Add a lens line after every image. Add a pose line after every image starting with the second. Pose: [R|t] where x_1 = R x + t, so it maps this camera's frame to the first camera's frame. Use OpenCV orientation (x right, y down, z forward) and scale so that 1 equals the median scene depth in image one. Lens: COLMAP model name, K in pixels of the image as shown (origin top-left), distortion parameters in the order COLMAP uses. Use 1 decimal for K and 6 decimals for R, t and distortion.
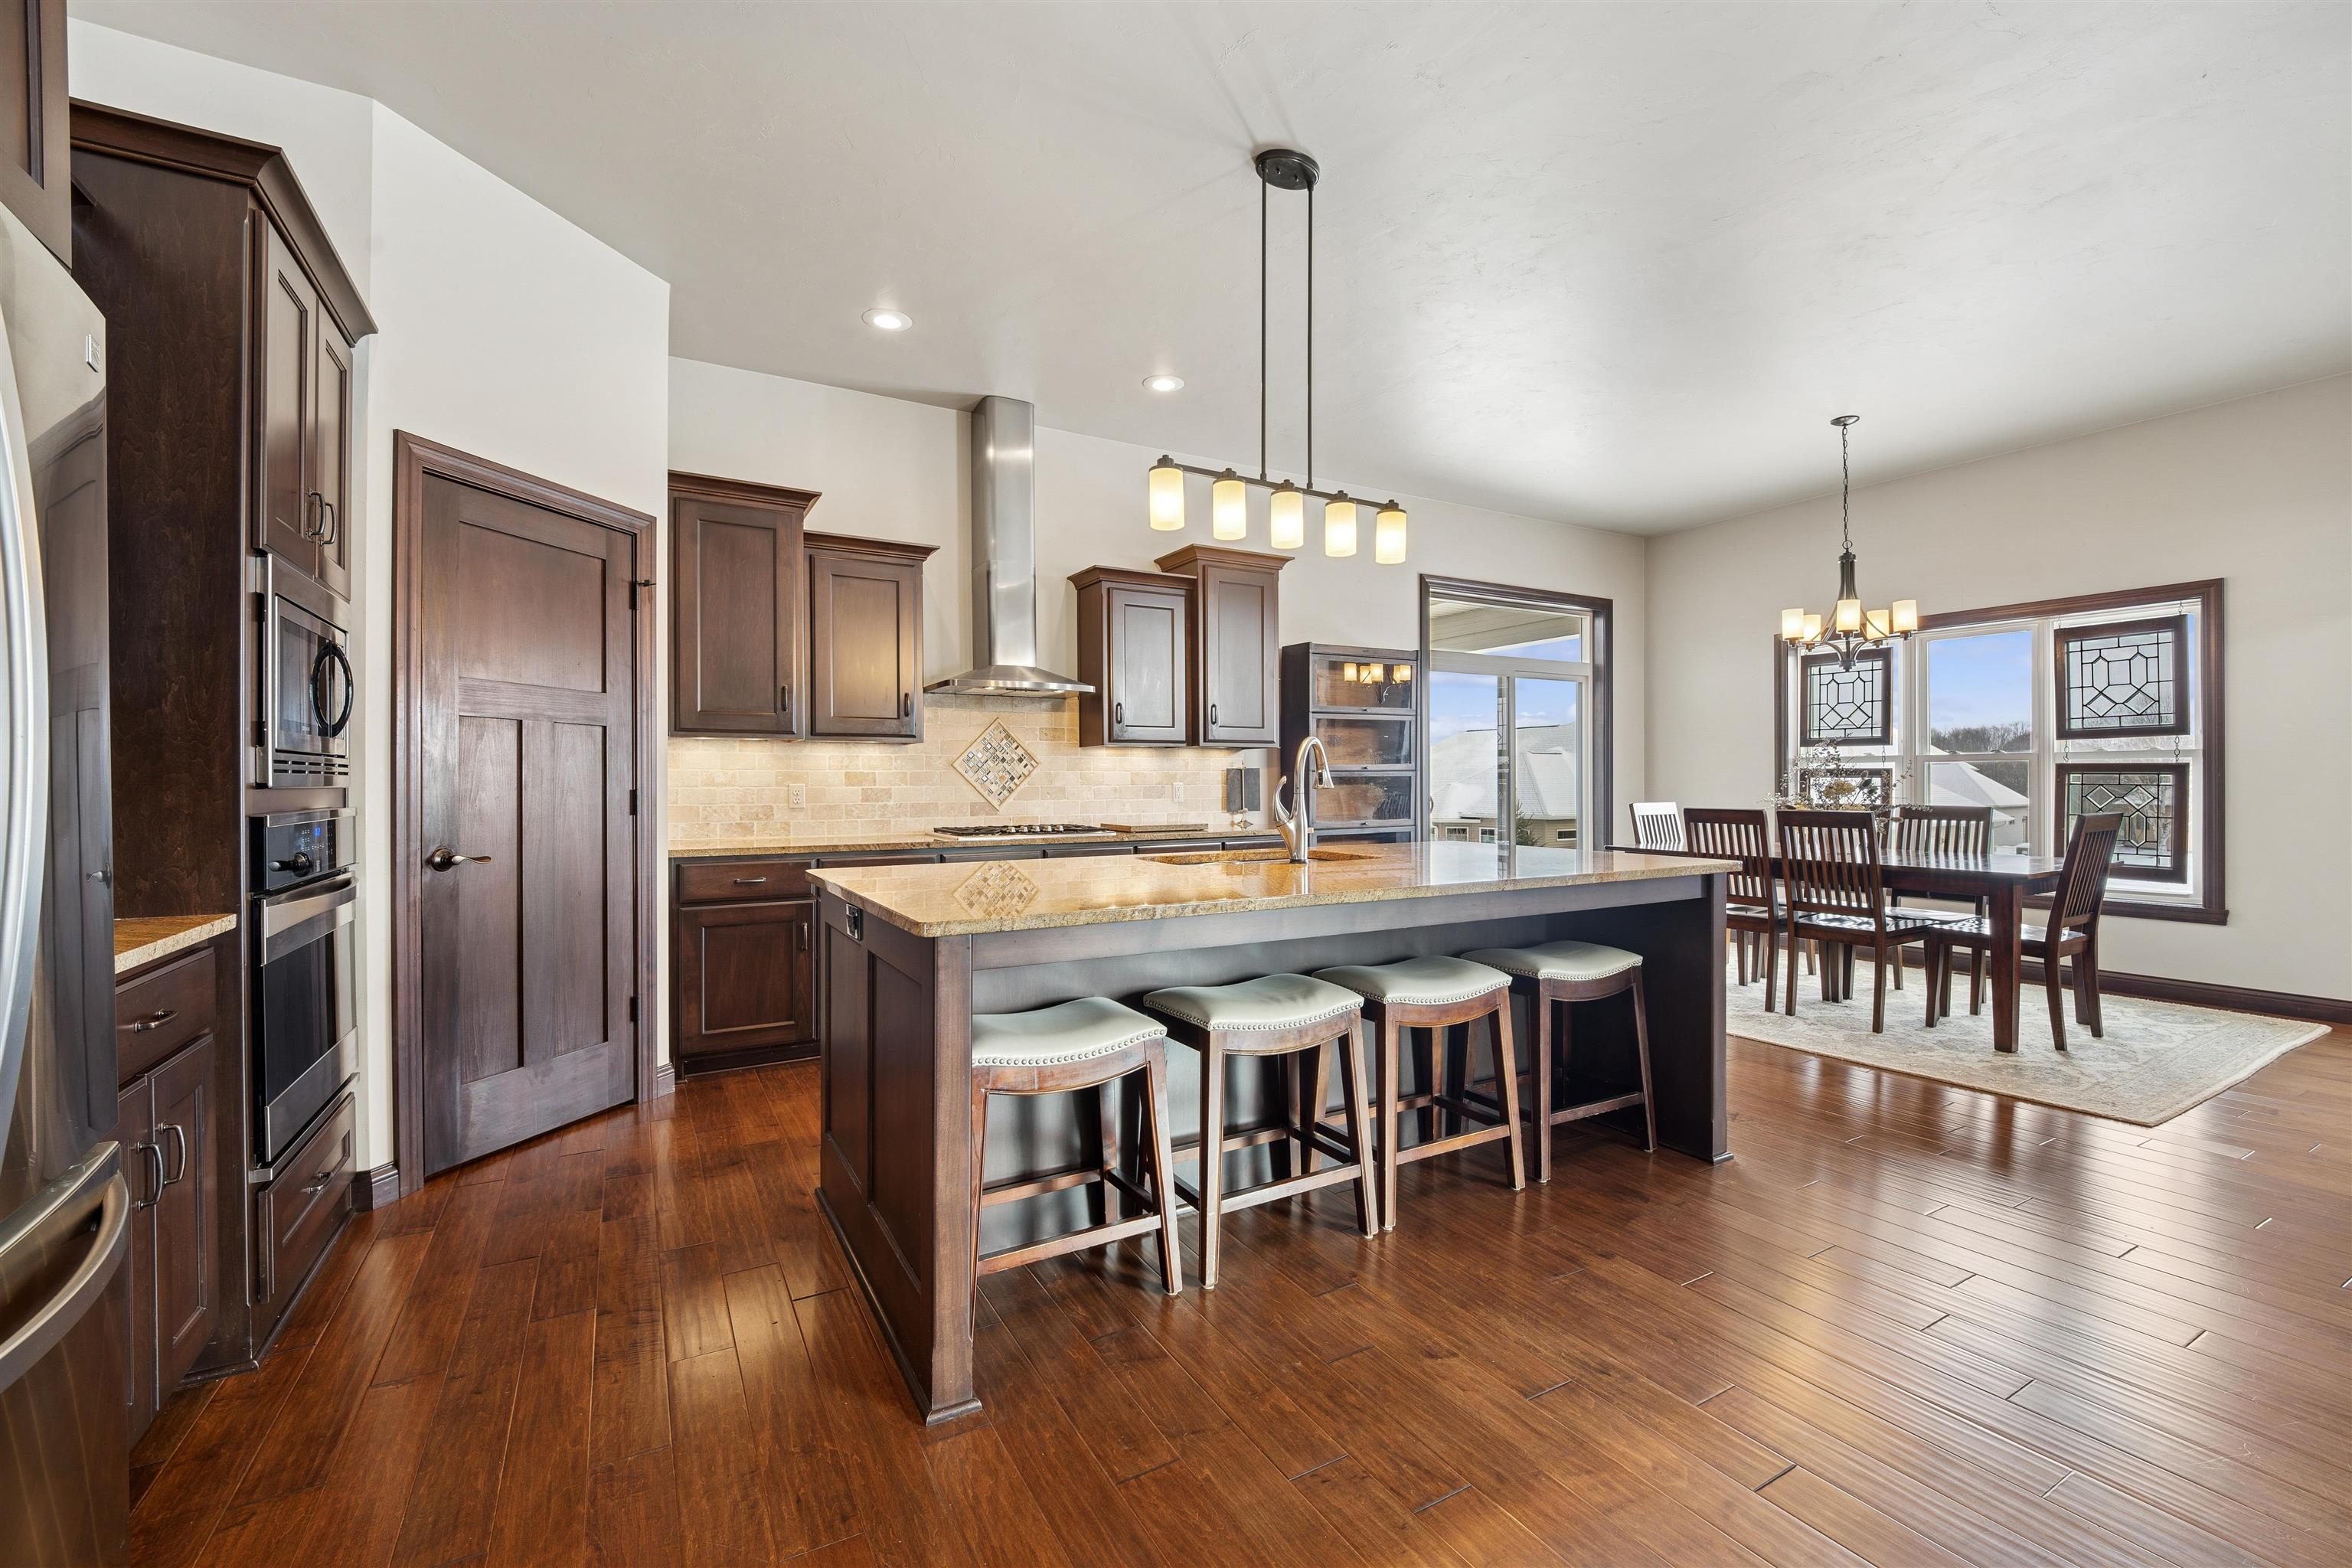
lens RADIAL K [[1002.5, 0, 1191.2], [0, 1002.5, 790.7], [0, 0, 1]] dist [0.002020, -0.000129]
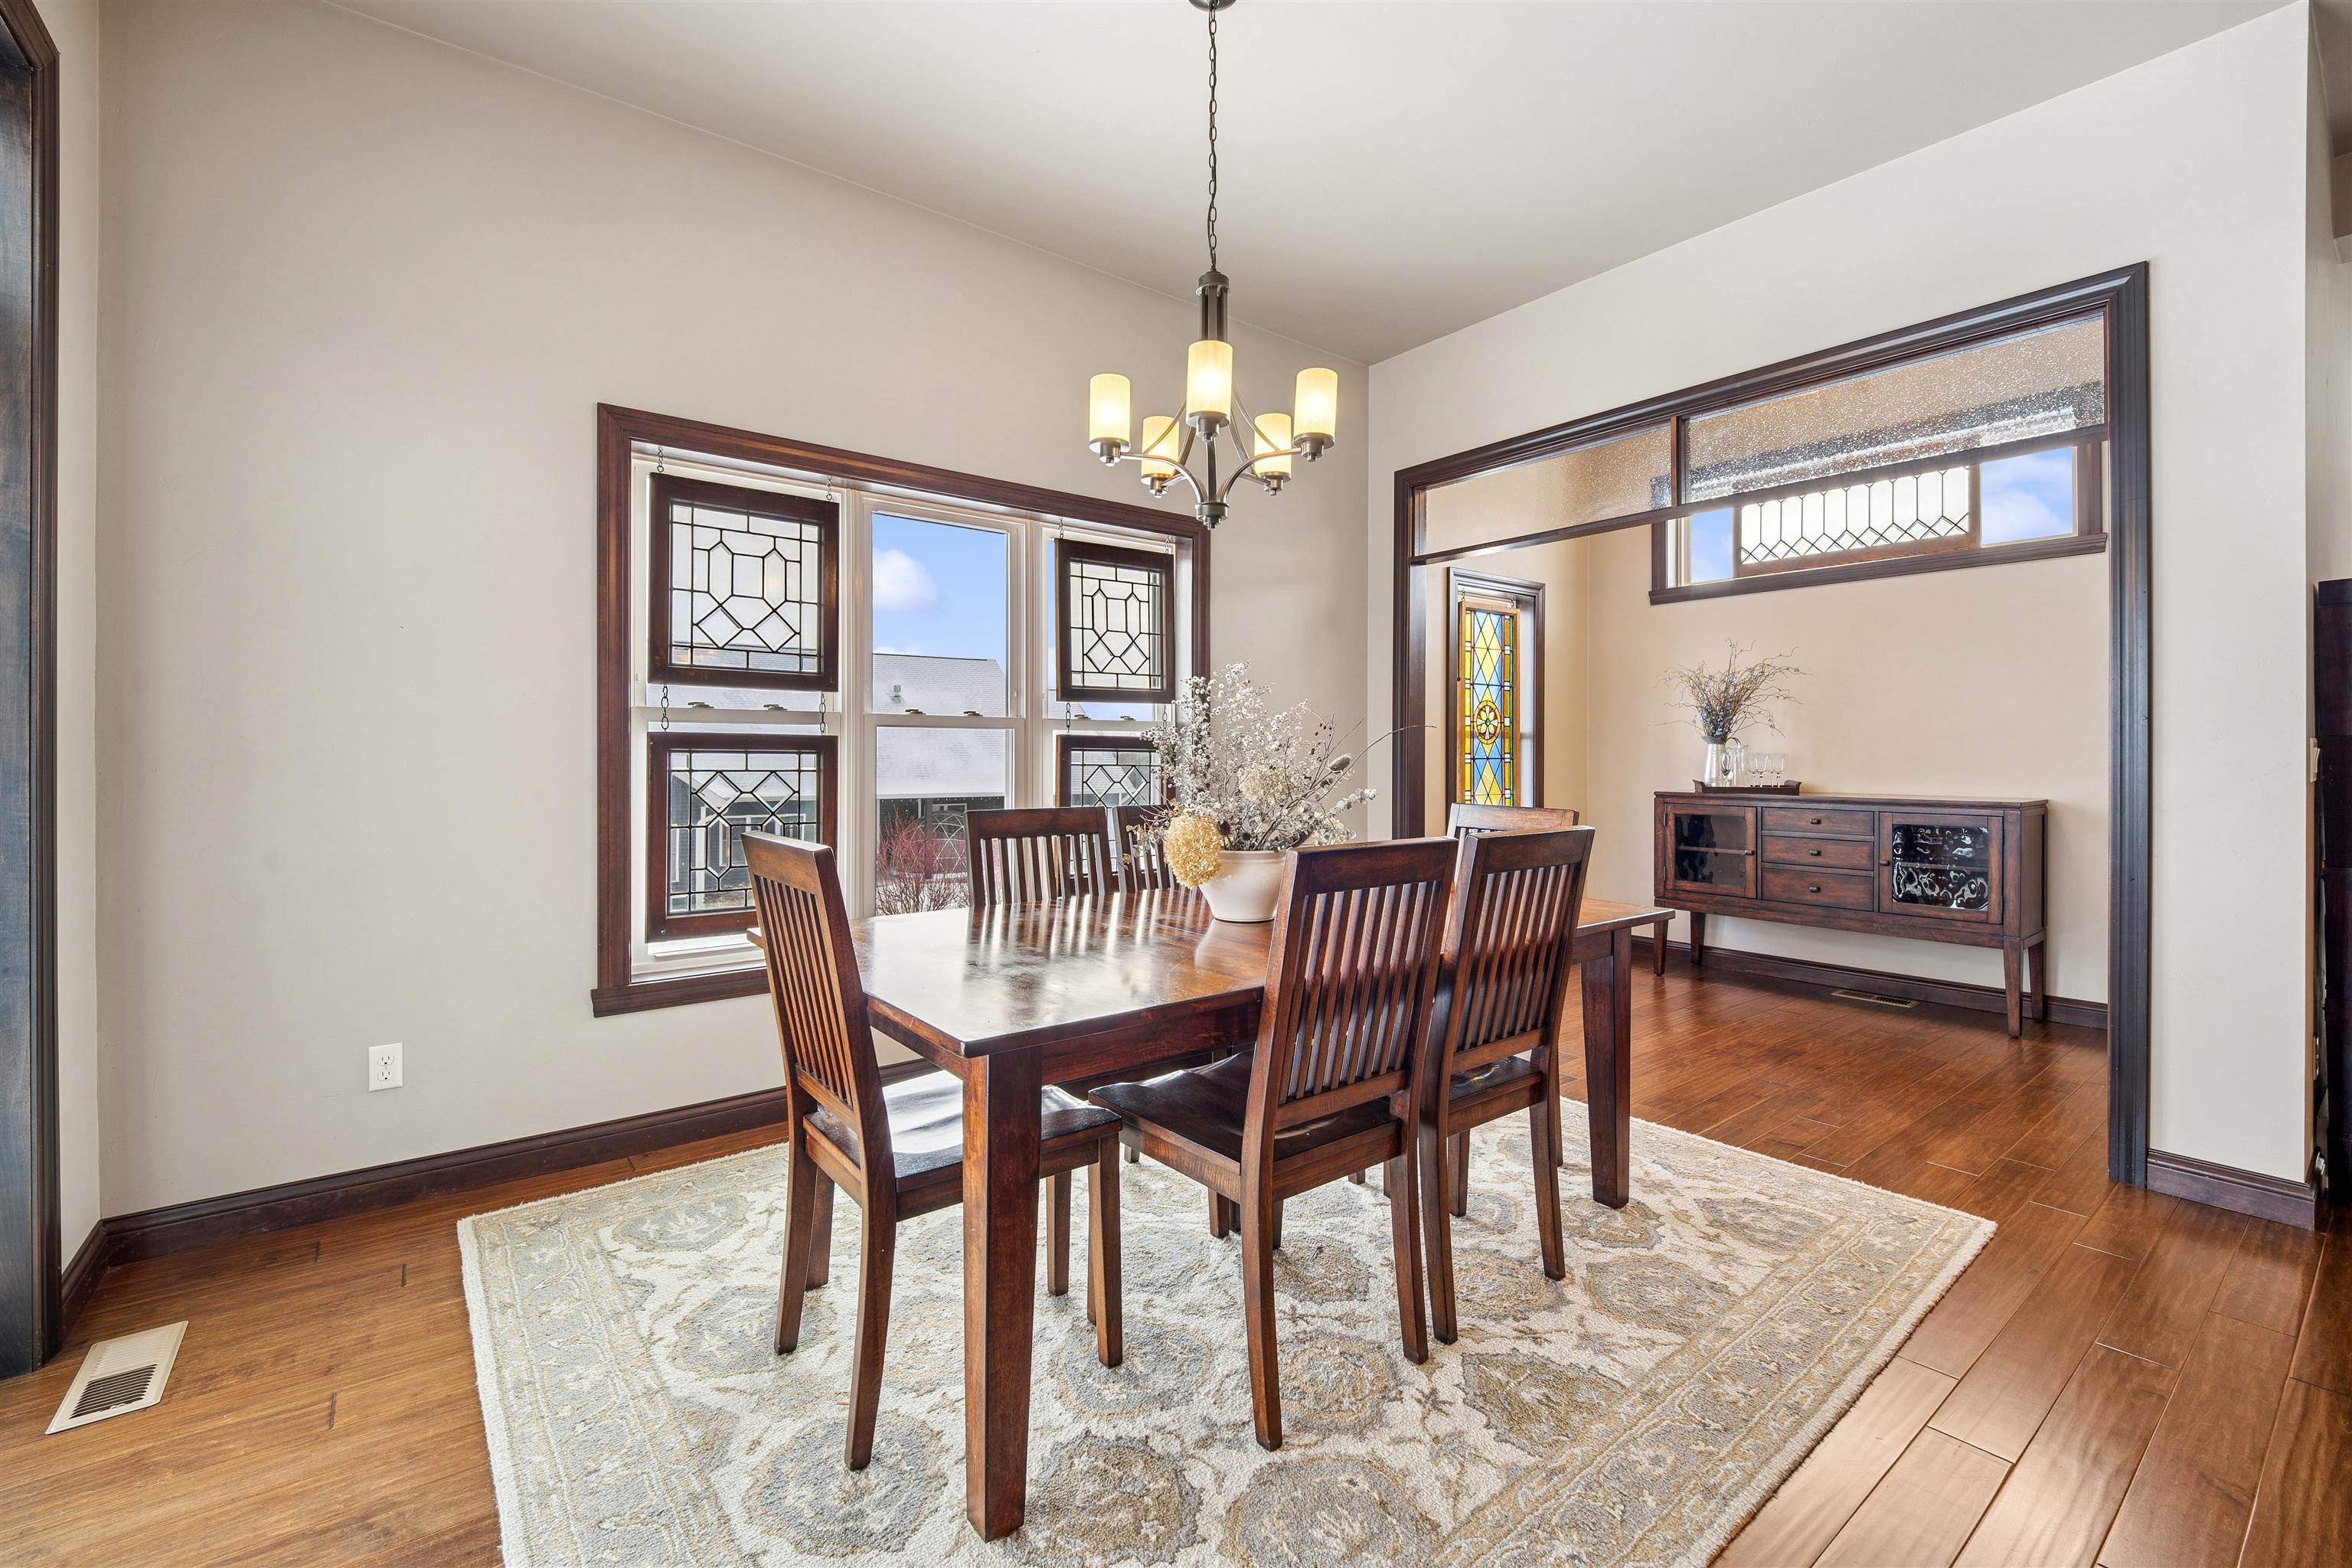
lens RADIAL K [[1002.5, 0, 1192.7], [0, 1002.5, 769.5], [0, 0, 1]] dist [0.002020, -0.000129]
pose [[-0.150489, -0.013838, 0.988515, 0.182091], [0.006968, 0.999862, 0.015058, -0.013924], [-0.988587, 0.009154, -0.150372, 1.071389]]
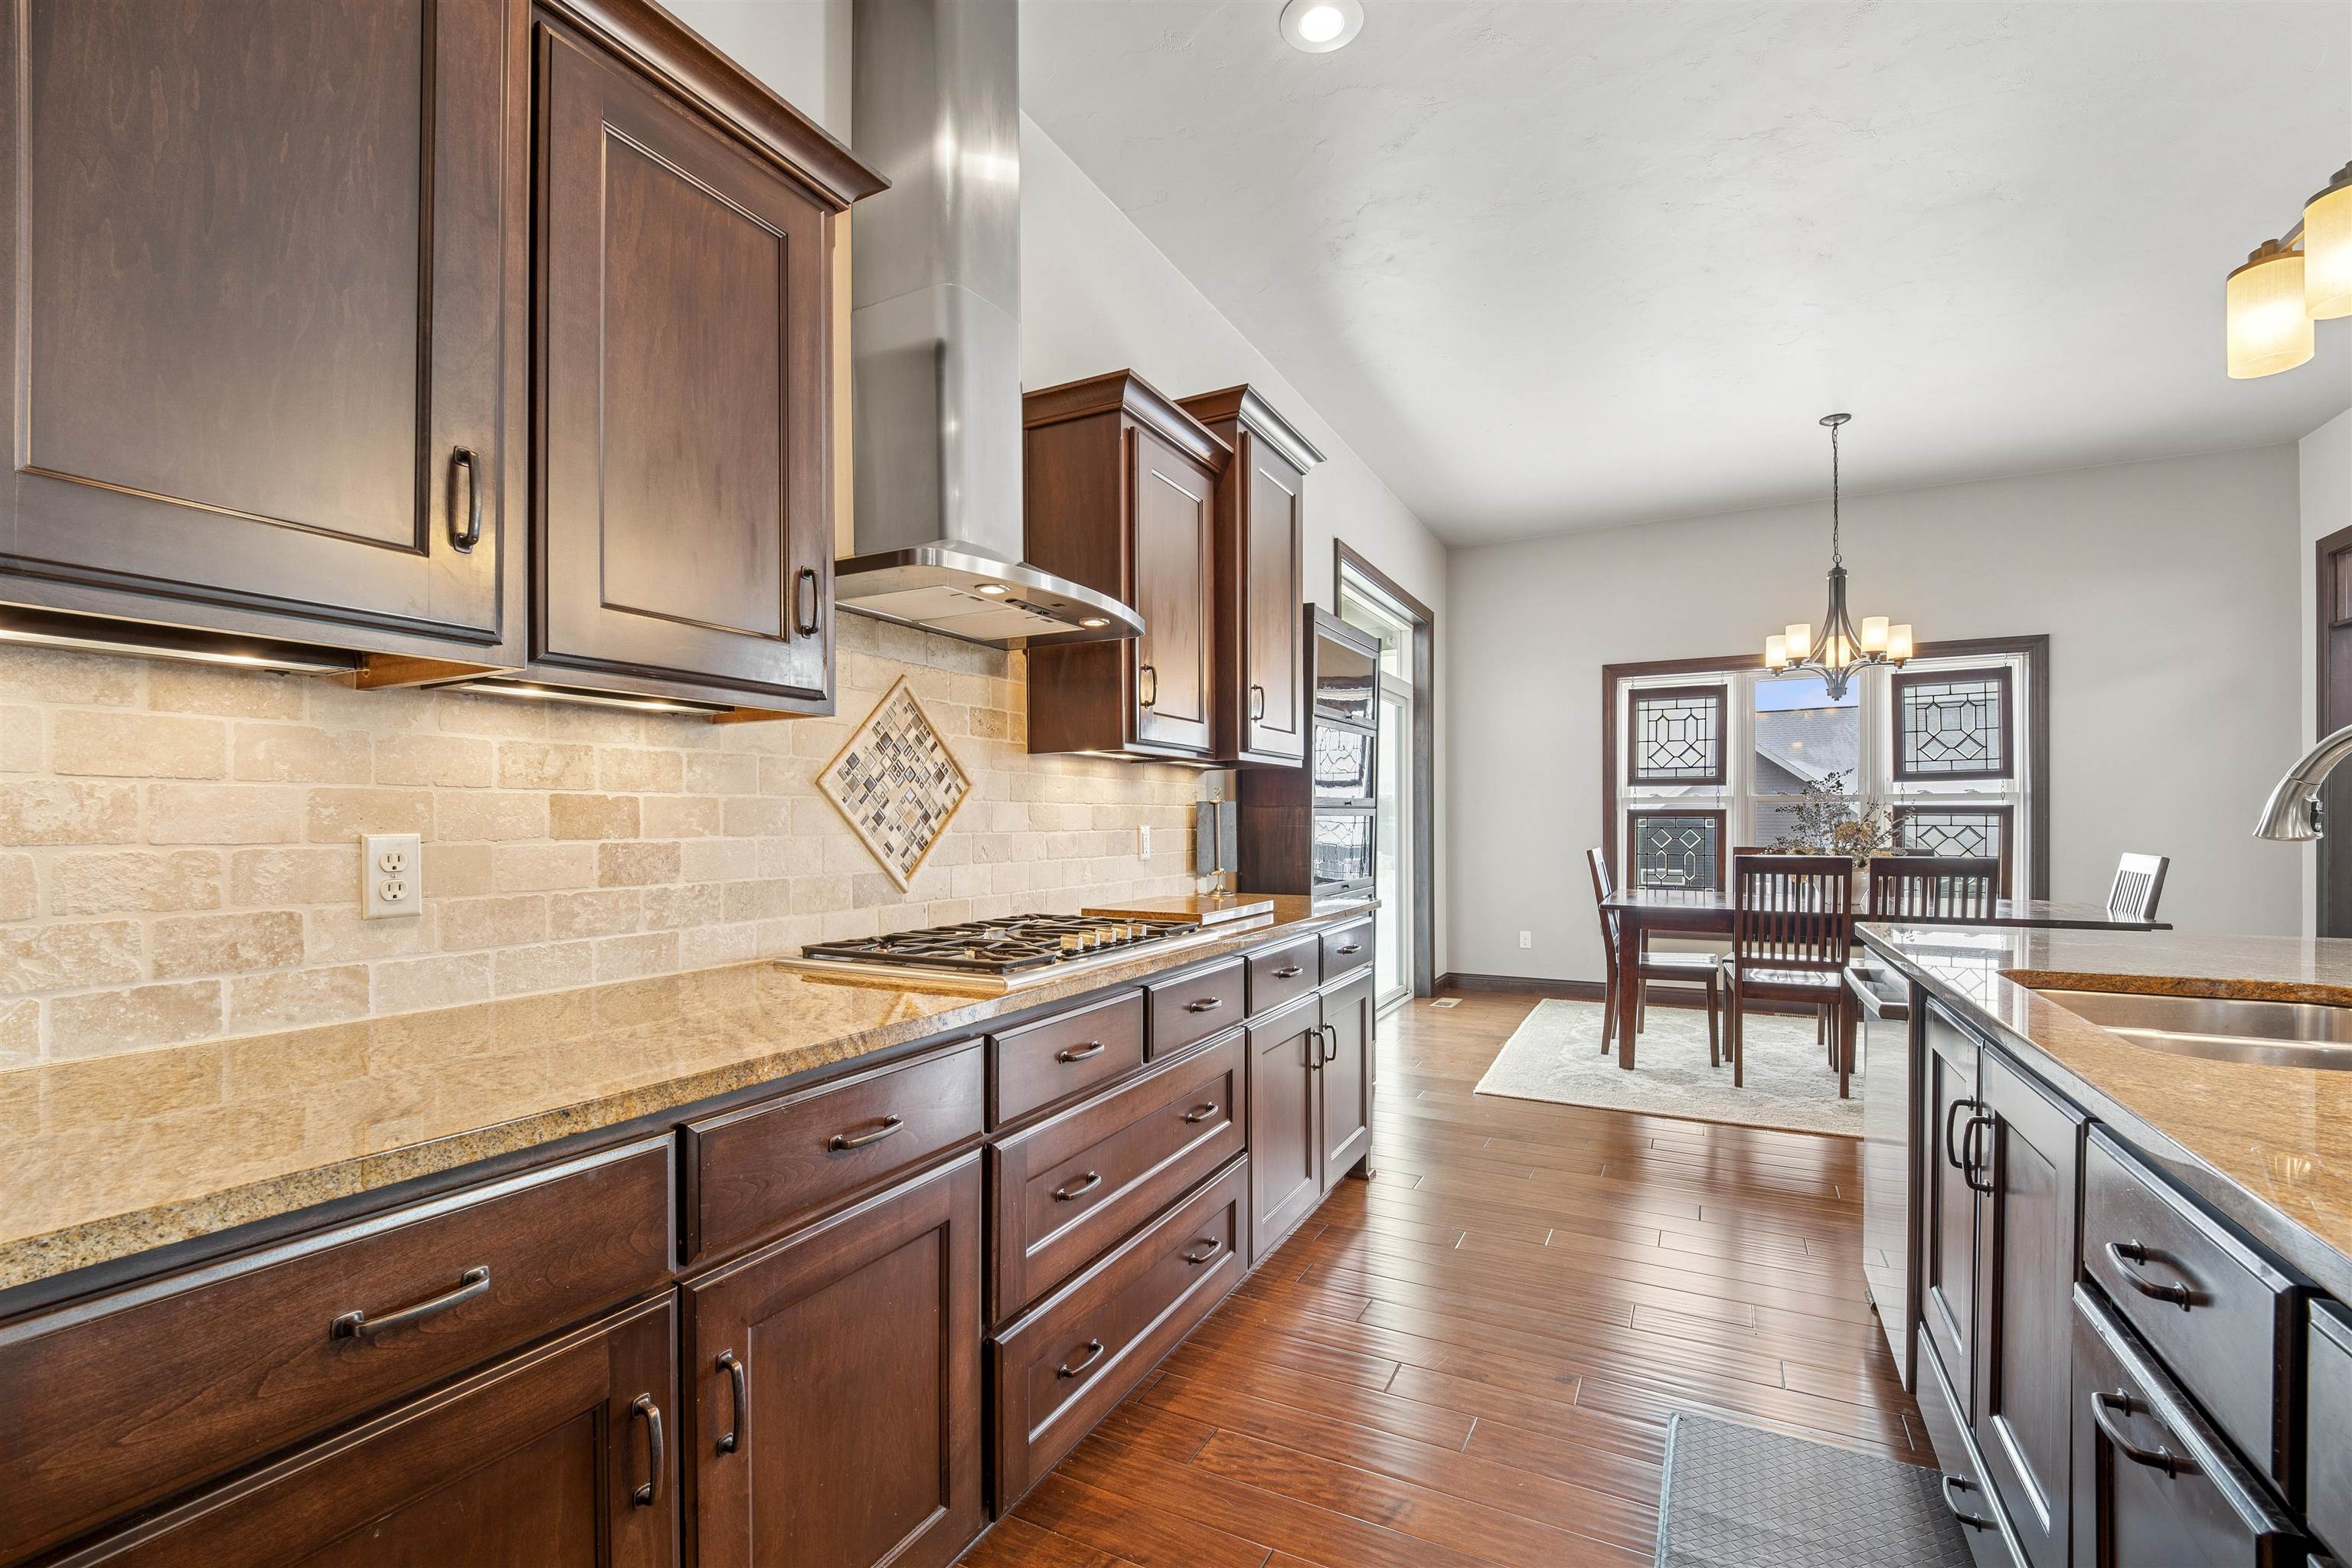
lens RADIAL K [[1002.5, 0, 1182.1], [0, 1002.5, 828.9], [0, 0, 1]] dist [0.002020, -0.000129]
pose [[0.836247, -0.003895, 0.548338, -0.326105], [0.007280, 0.999965, -0.004001, -0.004513], [-0.548304, 0.007338, 0.836247, 0.573234]]
